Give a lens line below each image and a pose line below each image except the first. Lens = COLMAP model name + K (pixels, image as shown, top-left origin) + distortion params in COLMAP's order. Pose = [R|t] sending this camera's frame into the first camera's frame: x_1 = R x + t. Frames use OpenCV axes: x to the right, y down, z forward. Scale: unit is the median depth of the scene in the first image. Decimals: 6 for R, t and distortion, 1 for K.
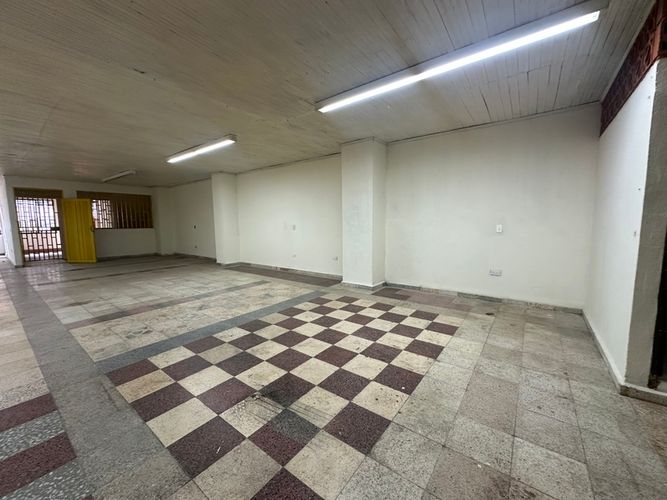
lens RADIAL K [[266.8, 0, 333.9], [0, 266.8, 247.2], [0, 0, 1]] dist [-0.002197, -0.000370]
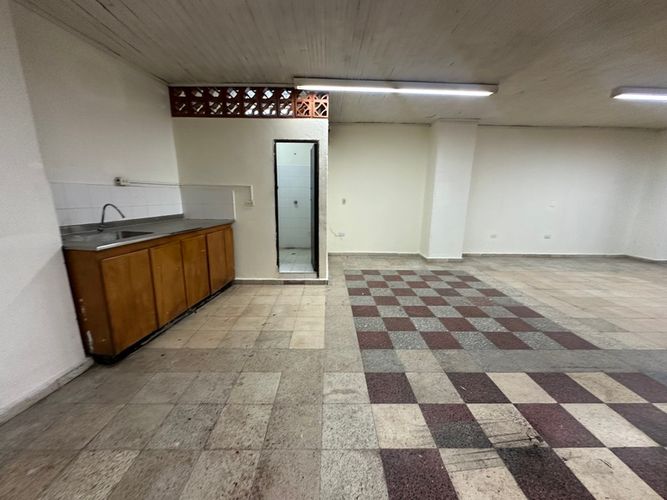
lens RADIAL K [[266.8, 0, 333.9], [0, 266.8, 247.2], [0, 0, 1]] dist [-0.002197, -0.000370]
pose [[-0.786795, 0.120919, -0.605254, 0.454327], [-0.062793, 0.959852, 0.273388, -0.120150], [0.614012, 0.253106, -0.747614, 0.855041]]
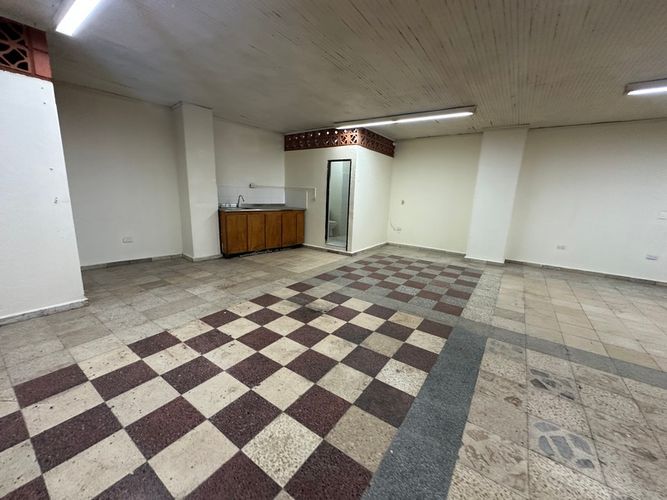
lens RADIAL K [[266.8, 0, 333.9], [0, 266.8, 247.2], [0, 0, 1]] dist [-0.002197, -0.000370]
pose [[-0.998941, -0.021318, -0.040775, -0.222895], [-0.032169, 0.957198, 0.287639, -0.210987], [0.032898, 0.288646, -0.956870, 1.922986]]
